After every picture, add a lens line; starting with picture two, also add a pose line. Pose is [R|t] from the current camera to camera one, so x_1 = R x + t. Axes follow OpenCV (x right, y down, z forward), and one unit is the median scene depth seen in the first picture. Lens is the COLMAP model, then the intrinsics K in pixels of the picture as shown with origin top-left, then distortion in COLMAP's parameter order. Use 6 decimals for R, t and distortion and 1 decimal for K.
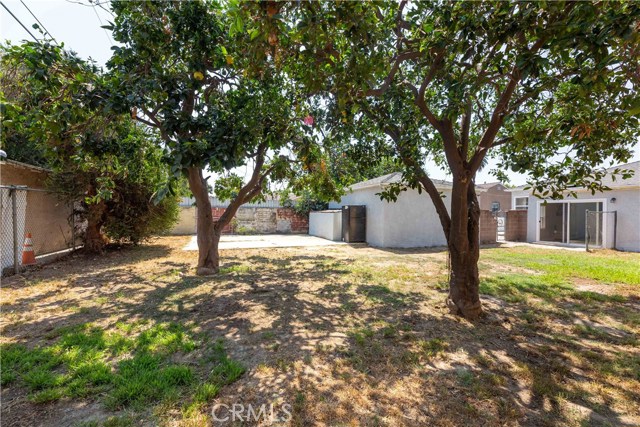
lens RADIAL K [[259.3, 0, 317.8], [0, 259.3, 215.1], [0, 0, 1]] dist [-0.001373, -0.000014]
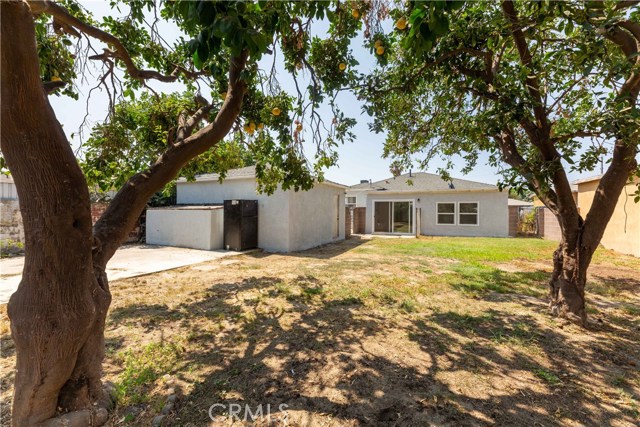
lens RADIAL K [[259.3, 0, 320.8], [0, 259.3, 213.3], [0, 0, 1]] dist [-0.001373, -0.000014]
pose [[0.711676, -0.008288, 0.702459, -0.237866], [0.003995, 0.999962, 0.007751, -0.003111], [-0.702496, -0.002710, 0.711682, 0.349041]]
